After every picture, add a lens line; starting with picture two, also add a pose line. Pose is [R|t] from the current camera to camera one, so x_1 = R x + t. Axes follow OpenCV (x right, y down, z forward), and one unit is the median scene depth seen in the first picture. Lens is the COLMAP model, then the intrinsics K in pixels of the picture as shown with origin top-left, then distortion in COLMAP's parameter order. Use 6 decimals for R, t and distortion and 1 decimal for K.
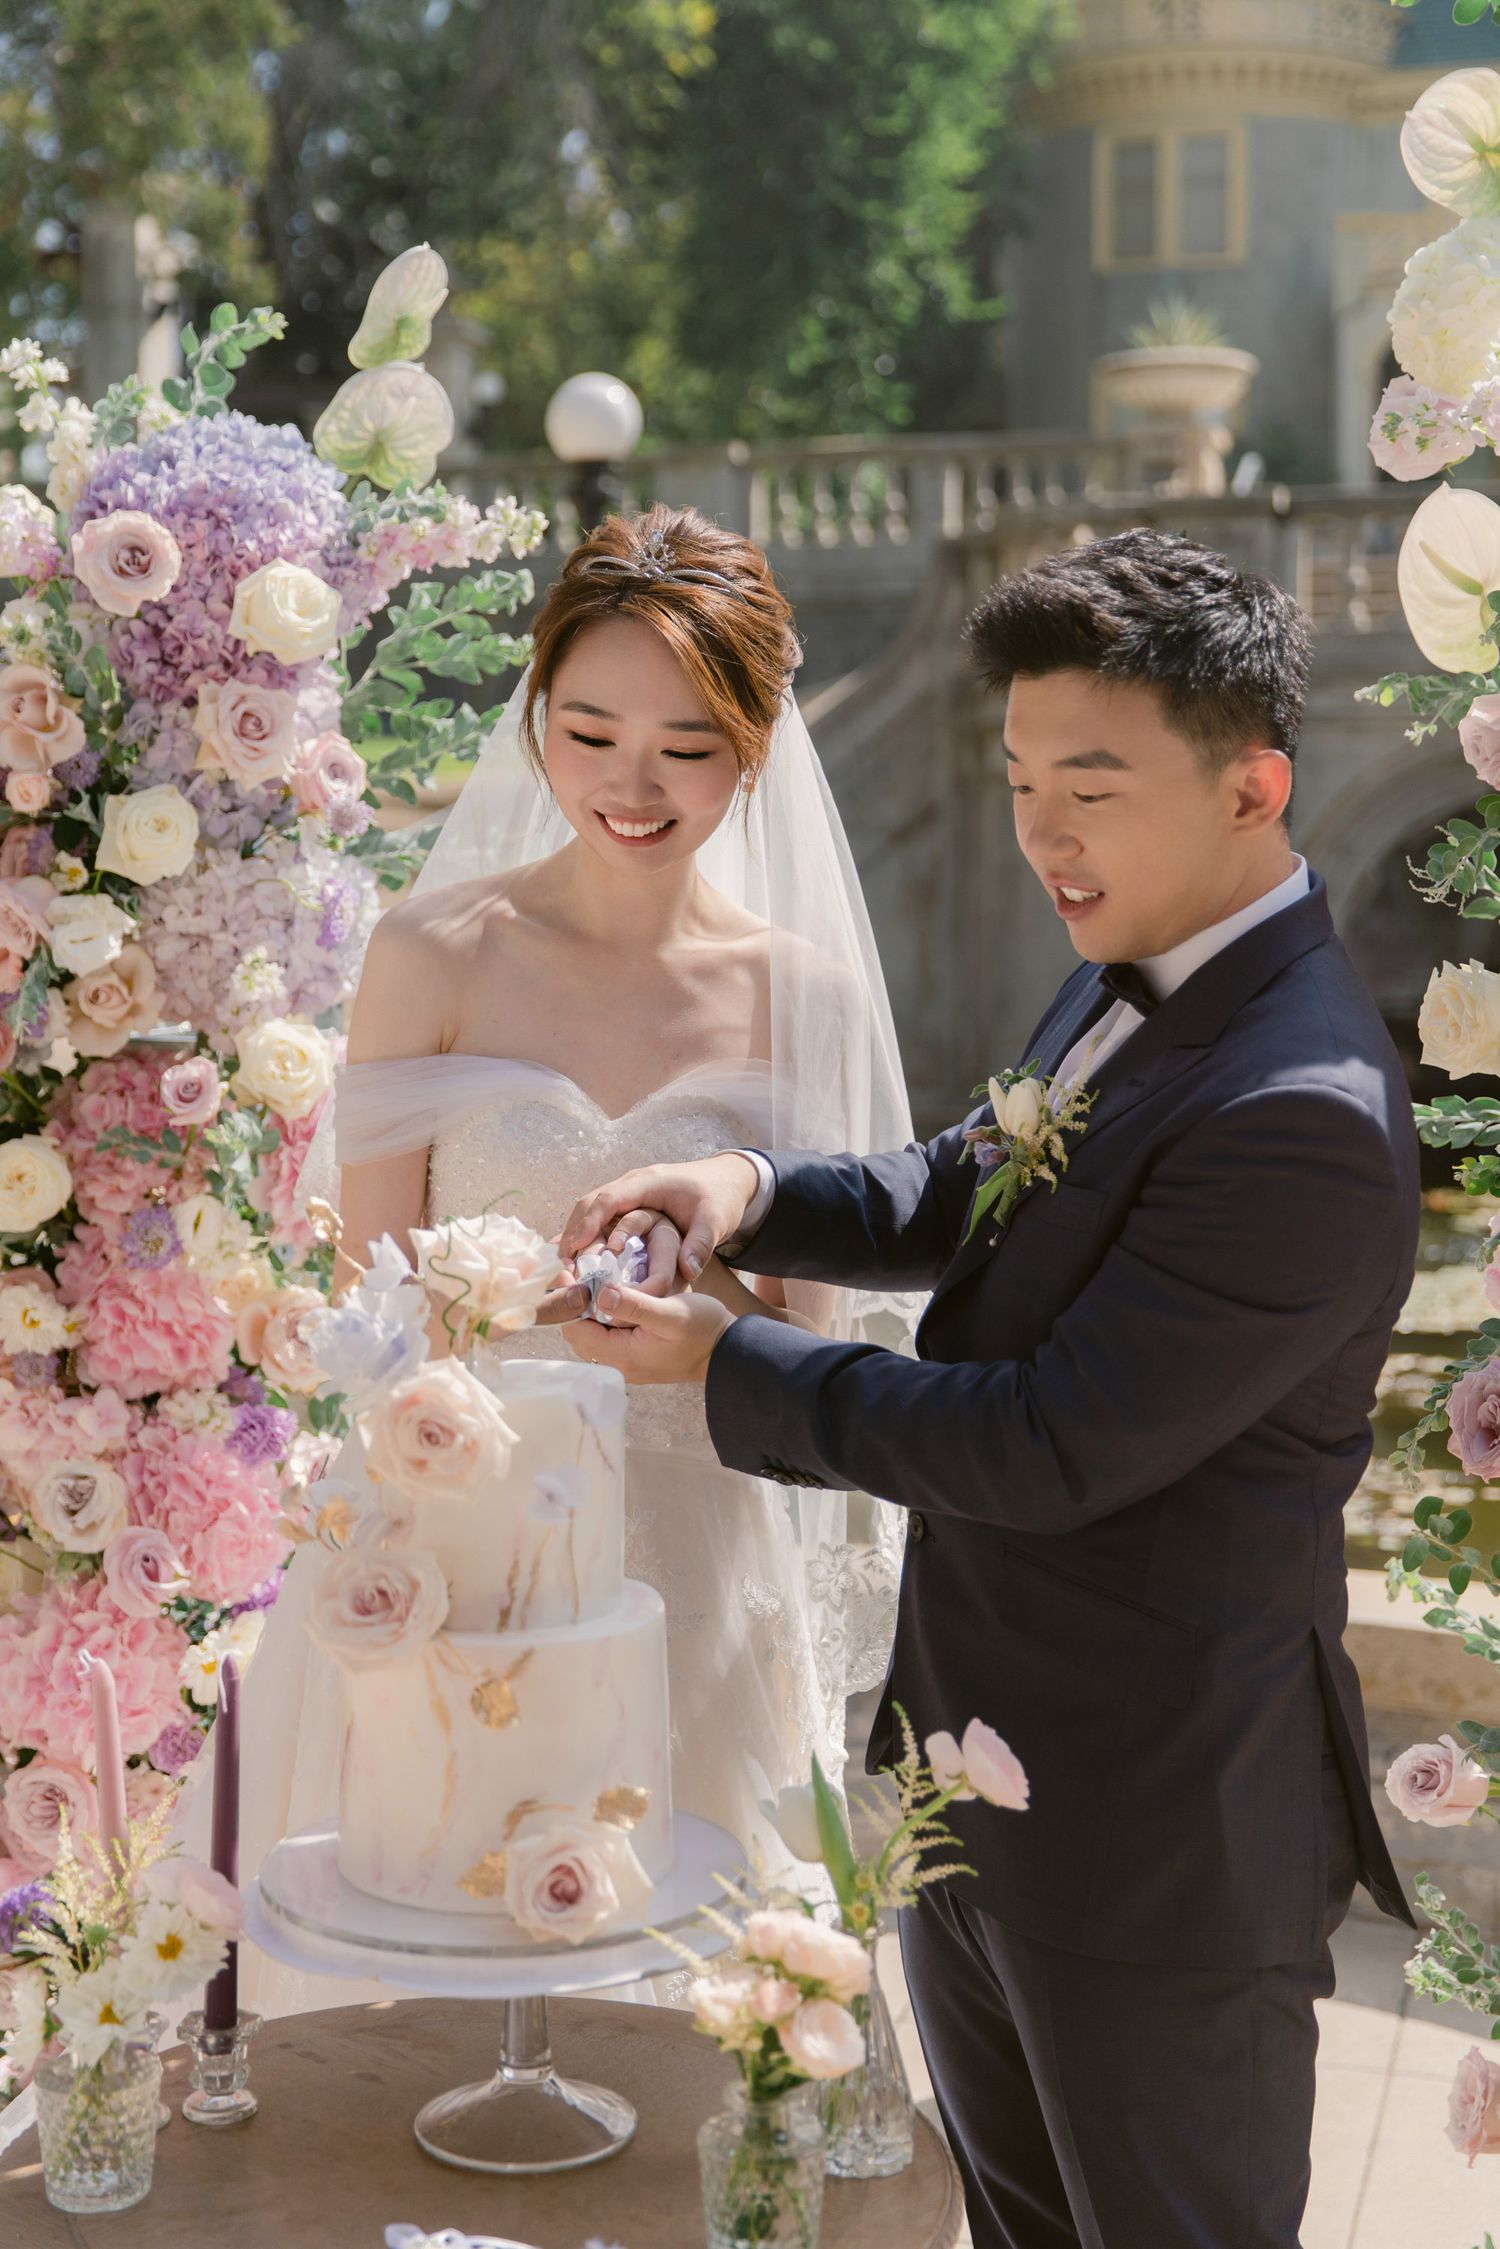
lens RADIAL K [[3084.5, 0, 750.0], [0, 3084.5, 1124.5], [0, 0, 1]] dist [0.020410, -0.000962]
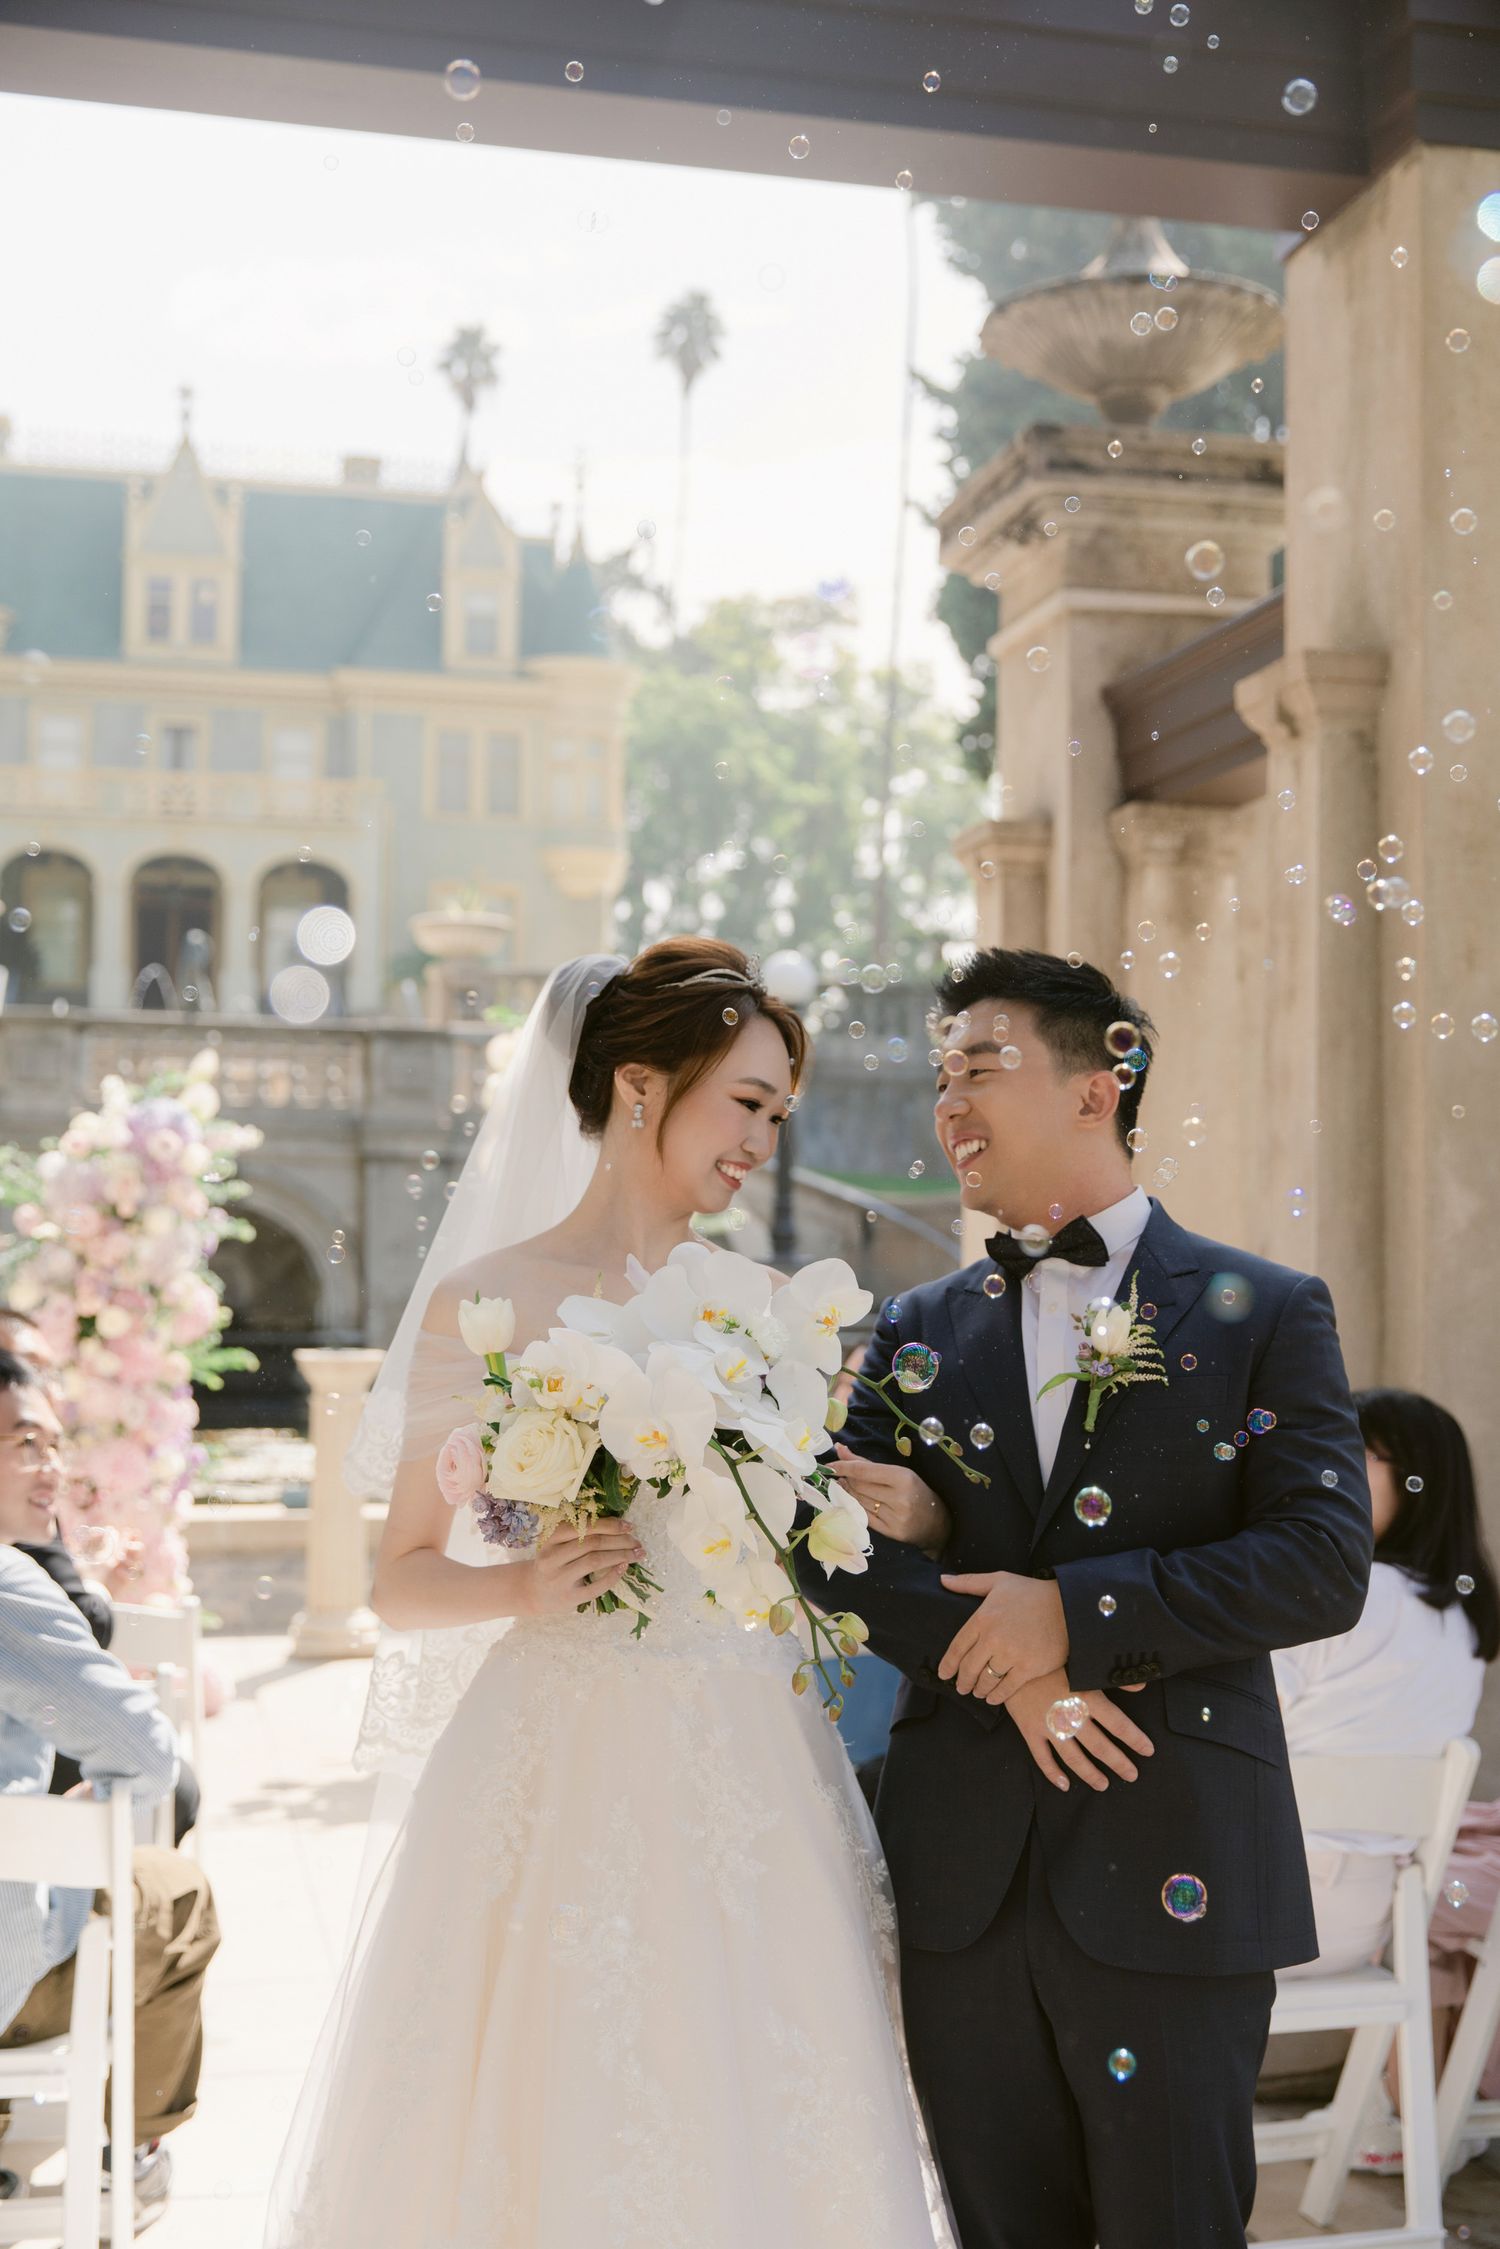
lens RADIAL K [[2653.5, 0, 750.0], [0, 2653.5, 1124.5], [0, 0, 1]] dist [0.009824, 0.009046]
pose [[0.869698, 0.036031, 0.492267, -1.073828], [0.028857, 0.991914, -0.123585, 0.186260], [-0.492739, 0.121687, 0.861627, -1.913391]]
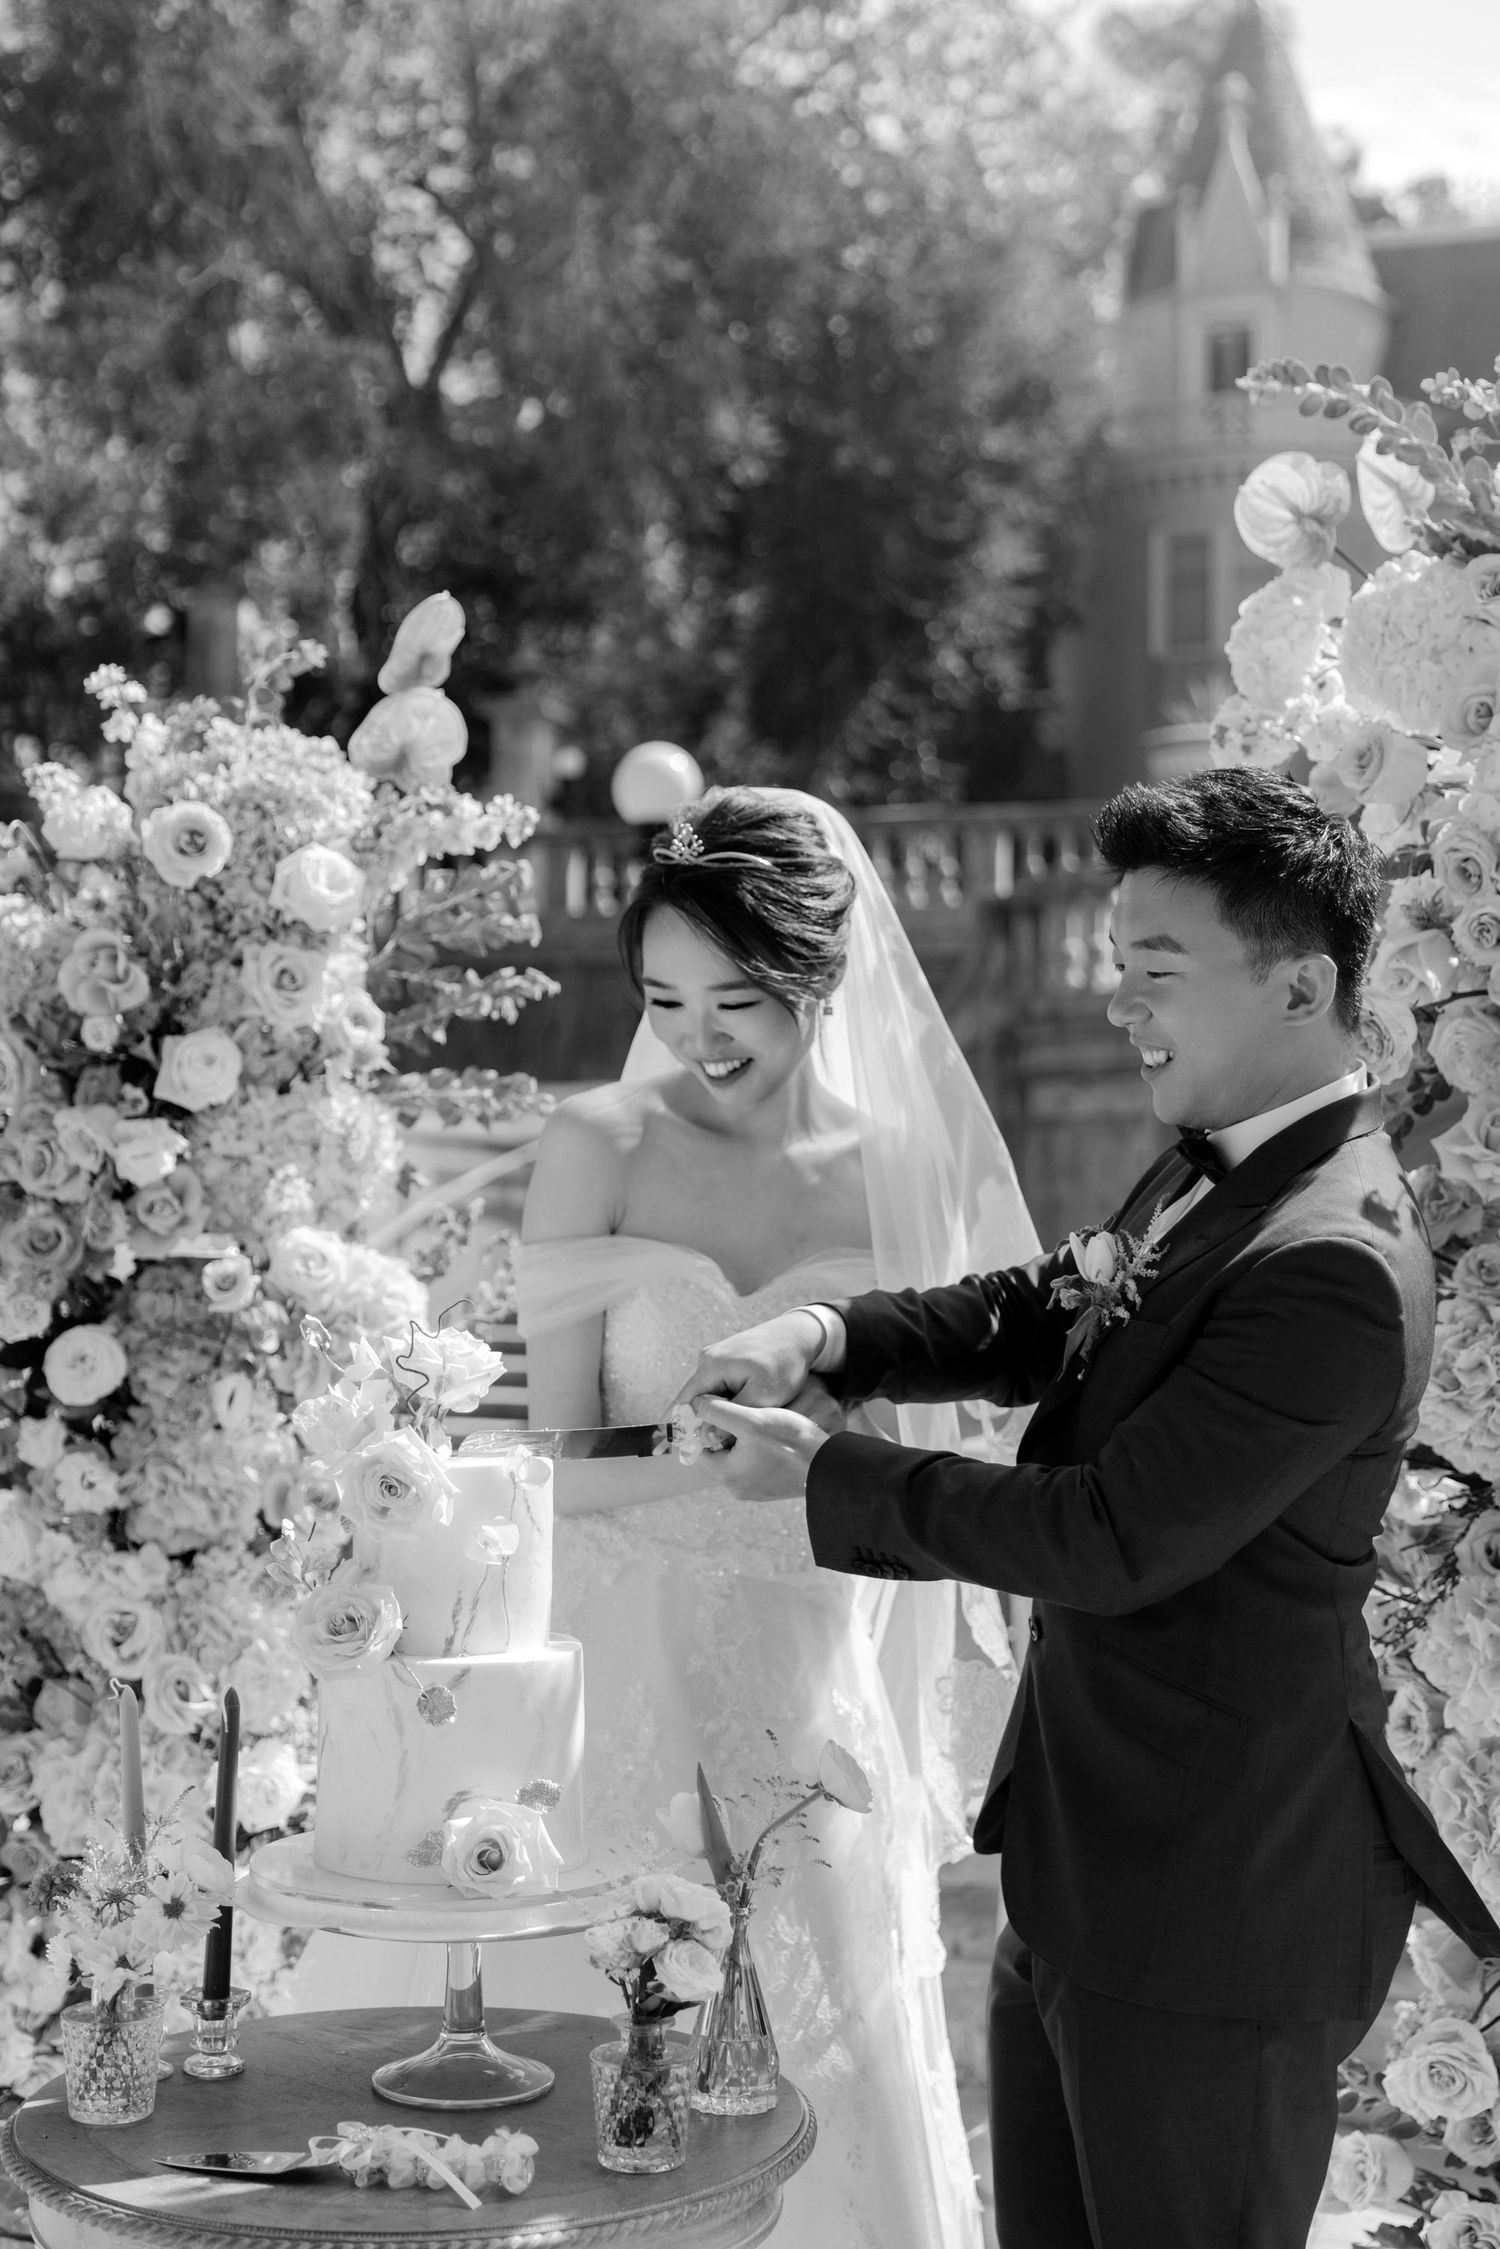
lens RADIAL K [[3042.8, 0, 754.9], [0, 3042.8, 1154.2], [0, 0, 1]] dist [0.018225, 0.001007]
pose [[0.999688, 0.007054, -0.023969, 0.047629], [-0.009614, 0.994058, -0.108423, 0.062618], [0.023062, 0.108619, 0.993816, -0.159808]]
